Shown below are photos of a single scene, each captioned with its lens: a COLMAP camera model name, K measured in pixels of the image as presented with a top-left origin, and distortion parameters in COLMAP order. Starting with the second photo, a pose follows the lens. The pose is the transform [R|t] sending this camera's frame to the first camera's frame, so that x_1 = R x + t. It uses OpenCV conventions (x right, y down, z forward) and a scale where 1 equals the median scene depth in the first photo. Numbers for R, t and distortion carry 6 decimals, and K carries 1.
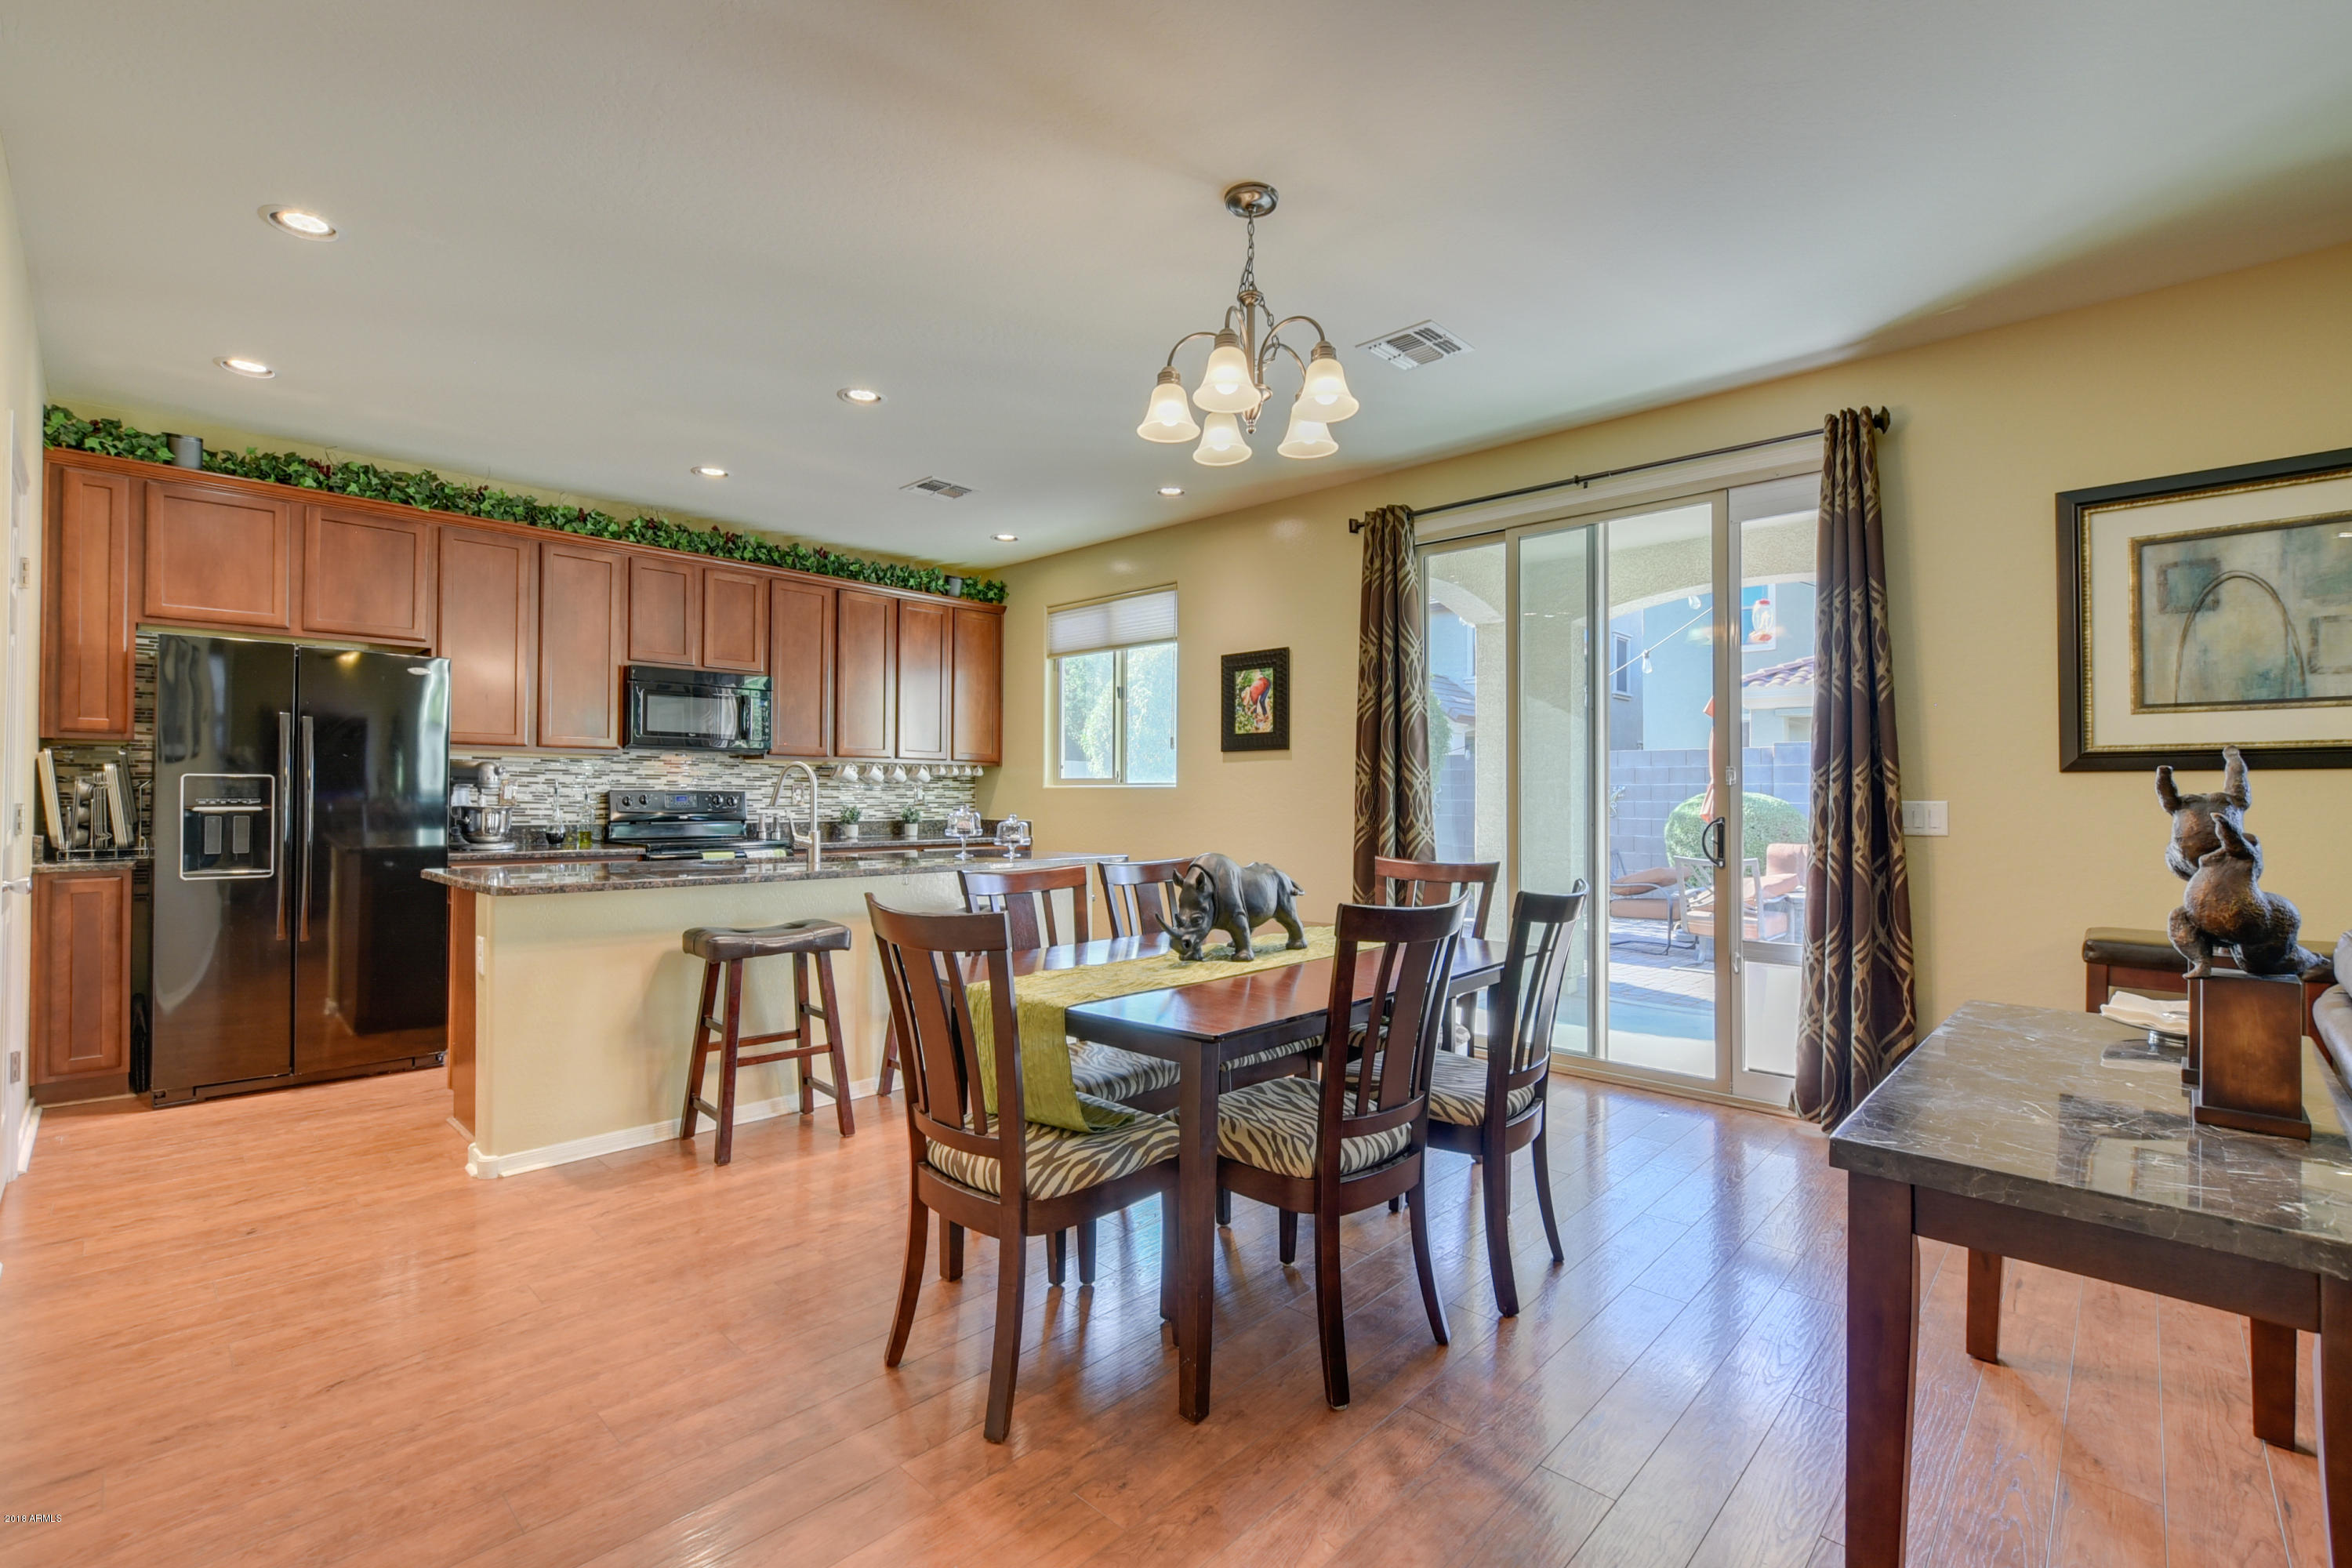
lens RADIAL K [[1028.6, 0, 1168.5], [0, 1028.6, 784.5], [0, 0, 1]] dist [-0.021096, 0.003970]
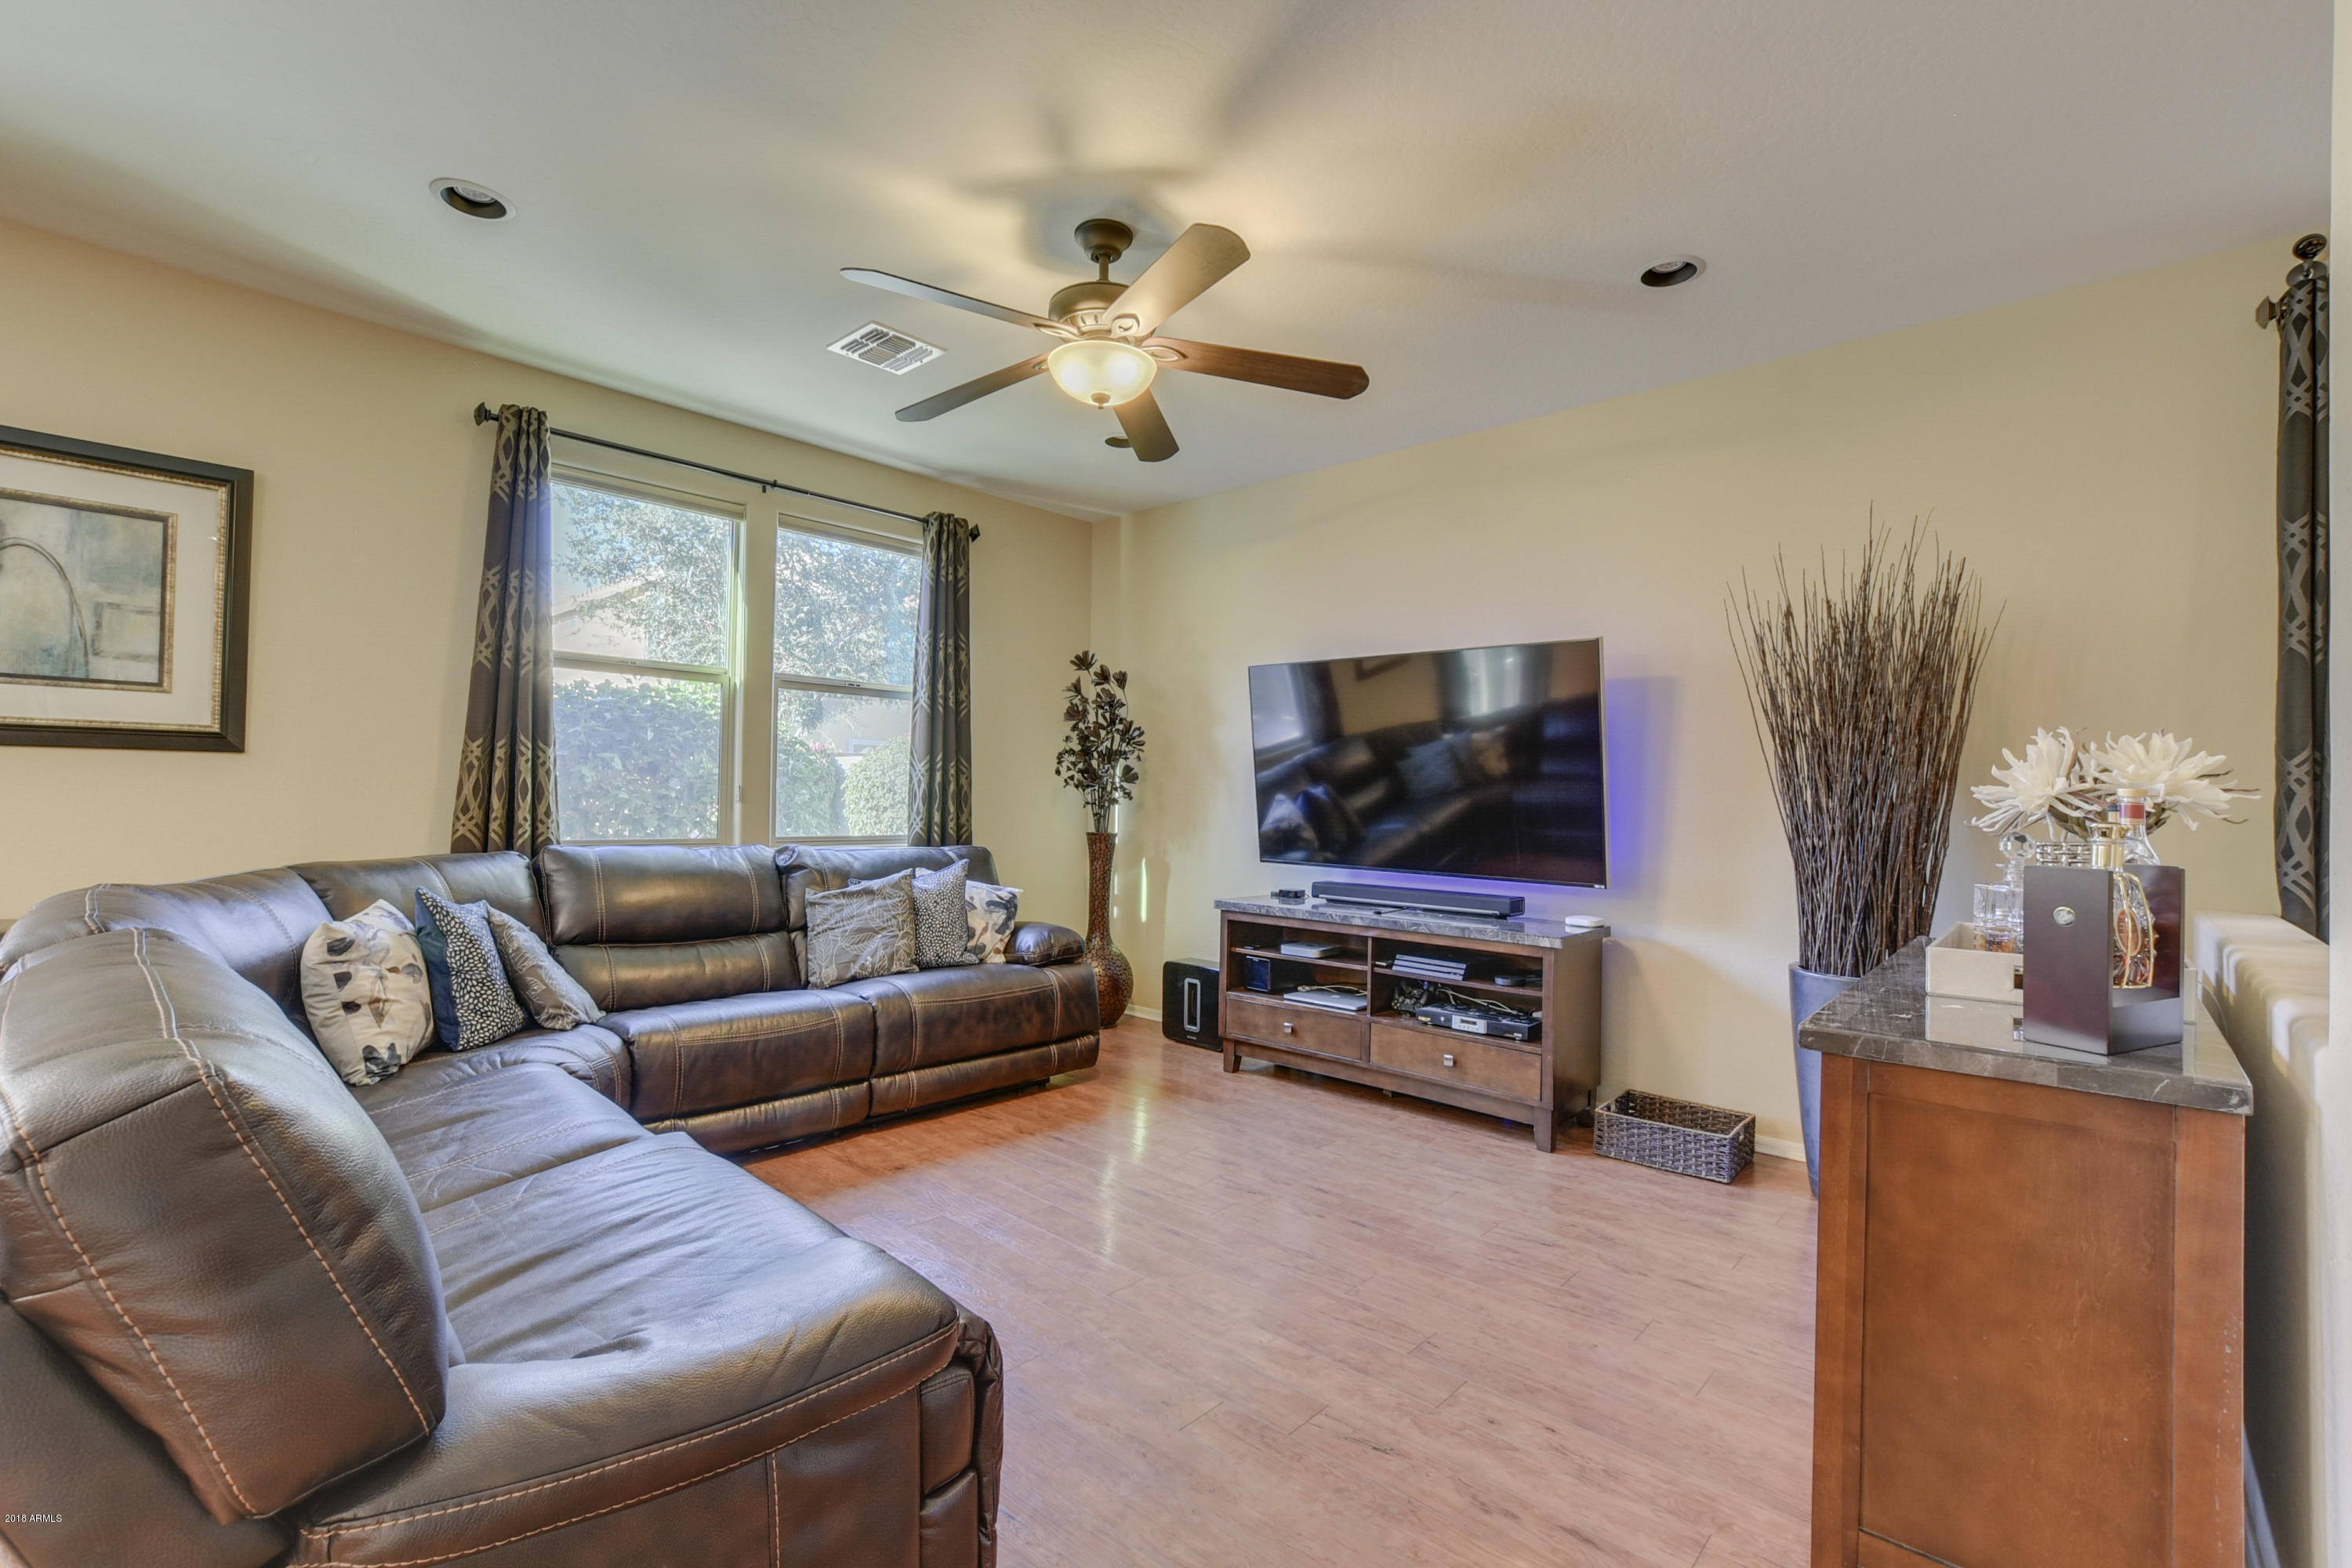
lens RADIAL K [[1028.6, 0, 1170.0], [0, 1028.6, 777.4], [0, 0, 1]] dist [-0.021096, 0.003970]
pose [[-0.018742, 0.016282, 0.999692, 0.051307], [-0.026722, 0.999502, -0.016780, 0.001338], [-0.999467, -0.027029, -0.018297, -0.050743]]
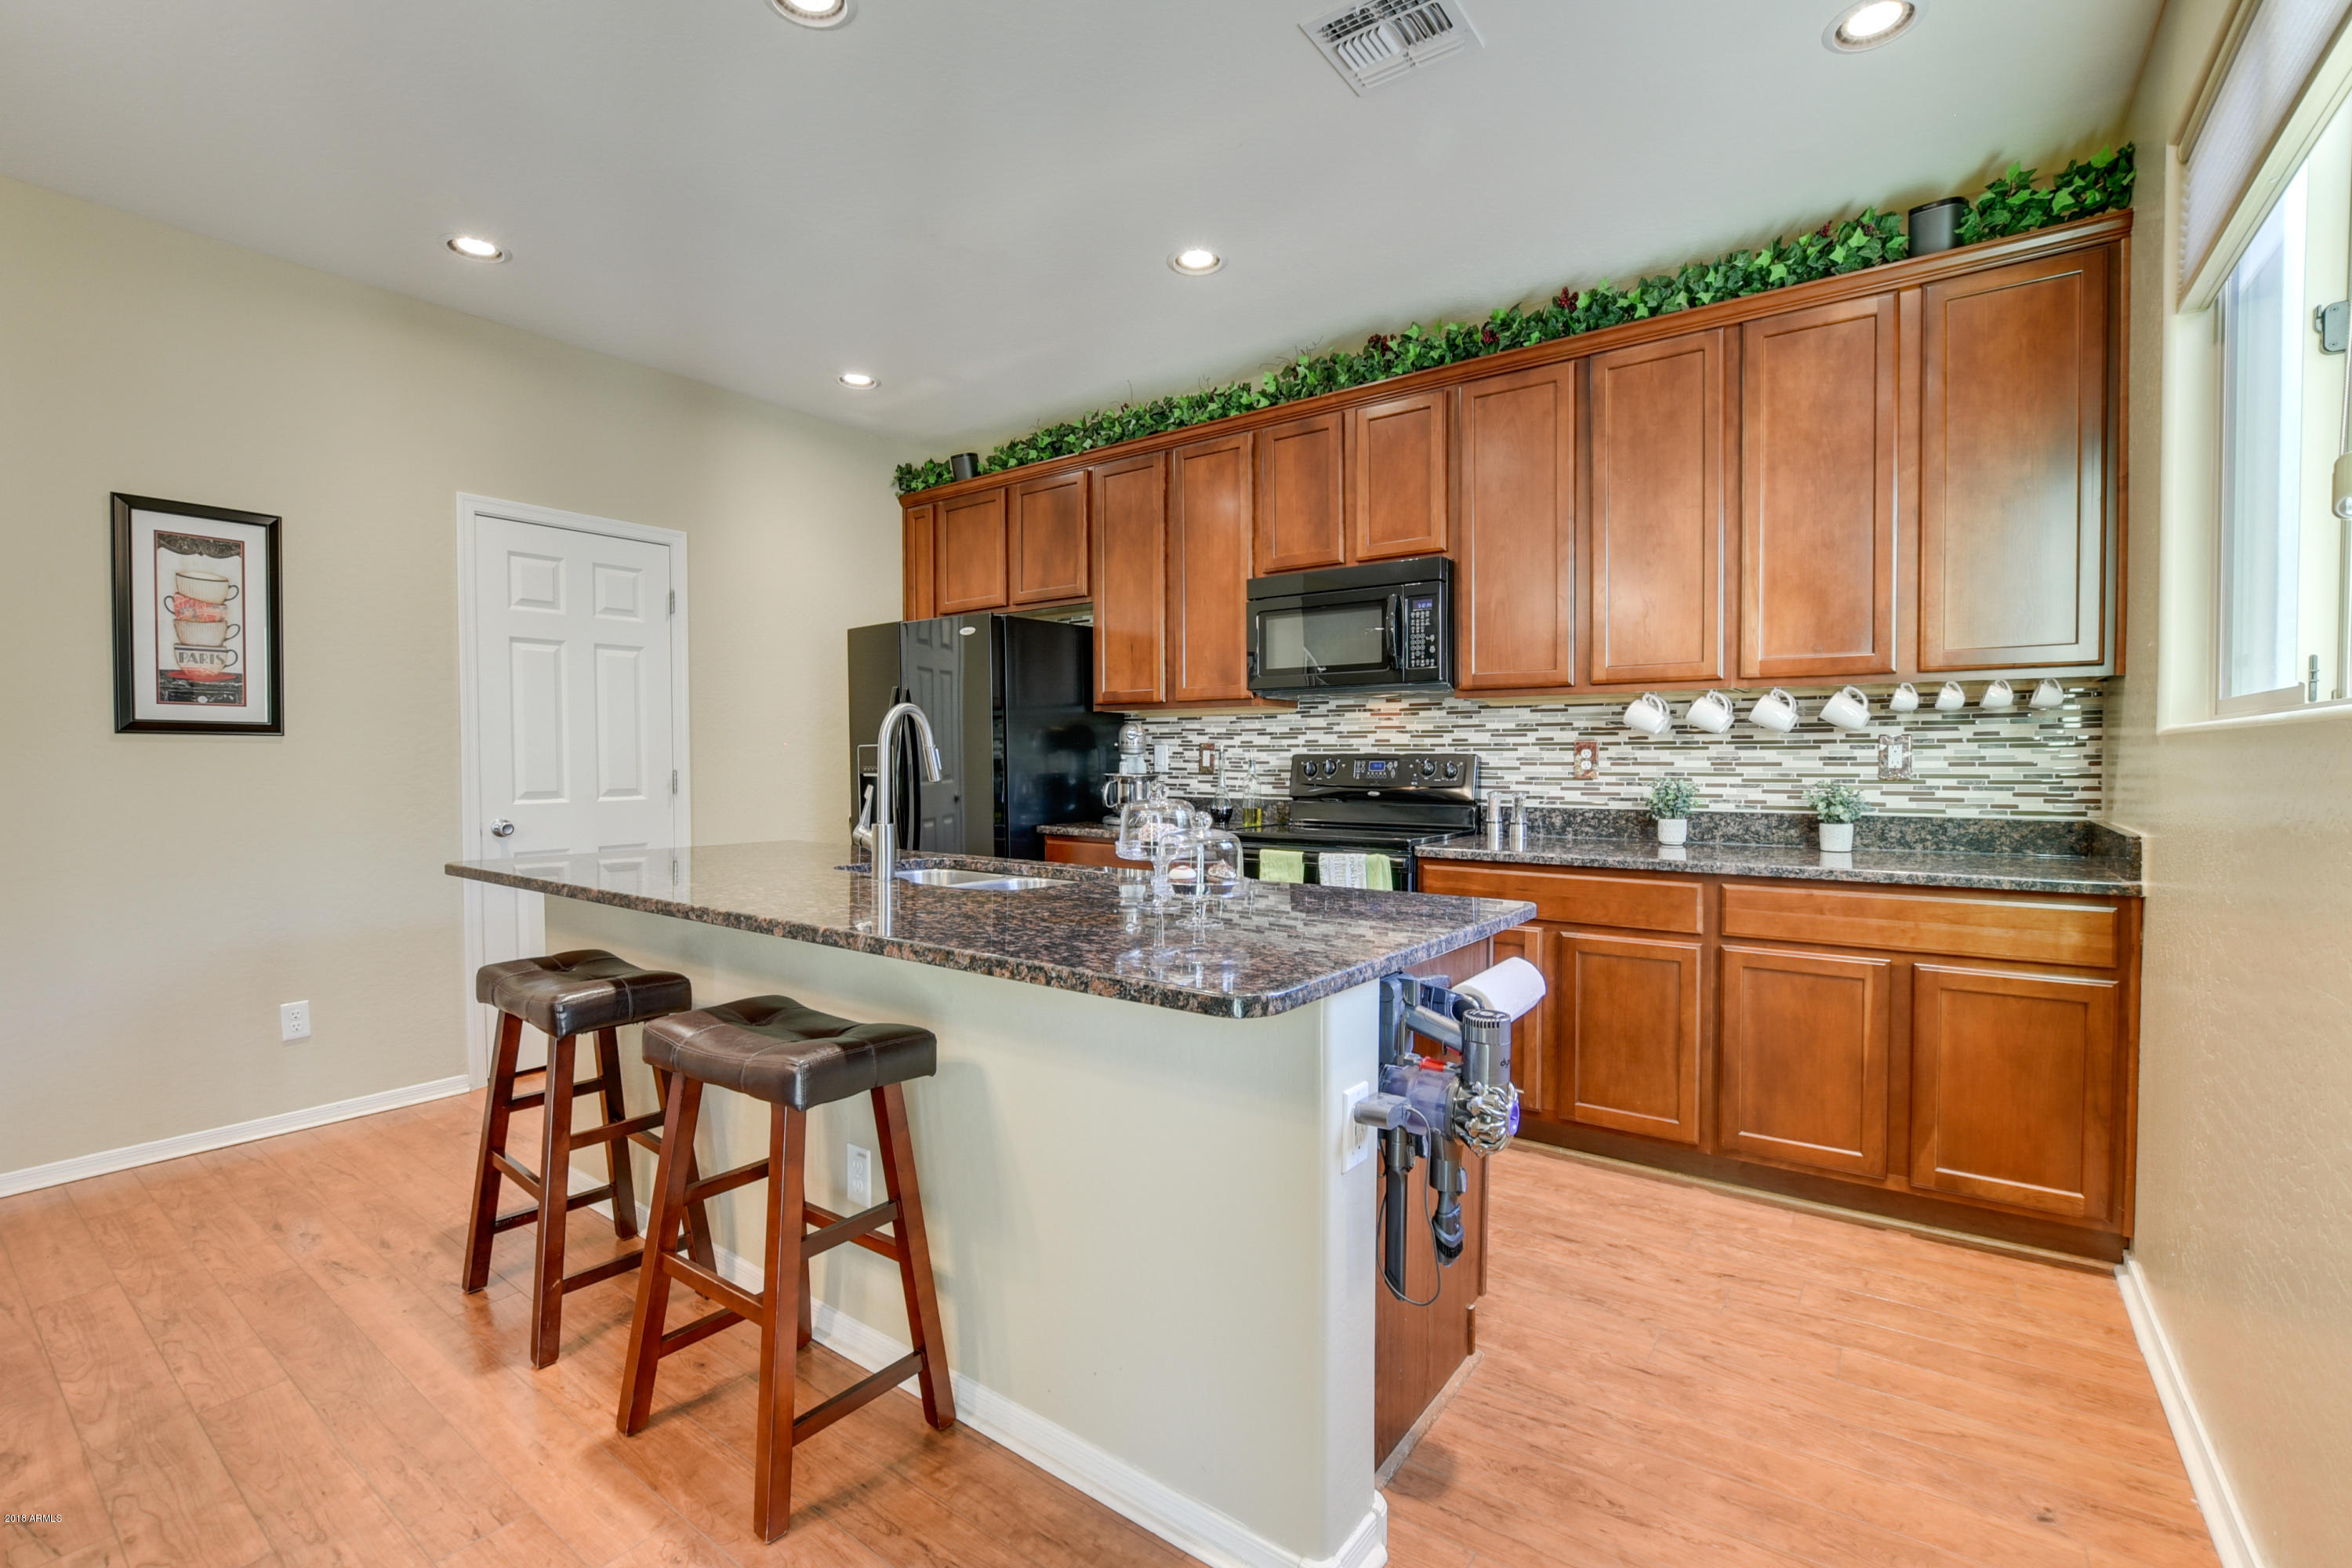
lens RADIAL K [[1028.6, 0, 1172.5], [0, 1028.6, 785.9], [0, 0, 1]] dist [-0.021096, 0.003970]
pose [[0.128385, 0.021116, -0.991500, 0.211112], [0.014431, 0.999628, 0.023158, 0.011445], [0.991619, -0.017281, 0.128032, 0.951442]]
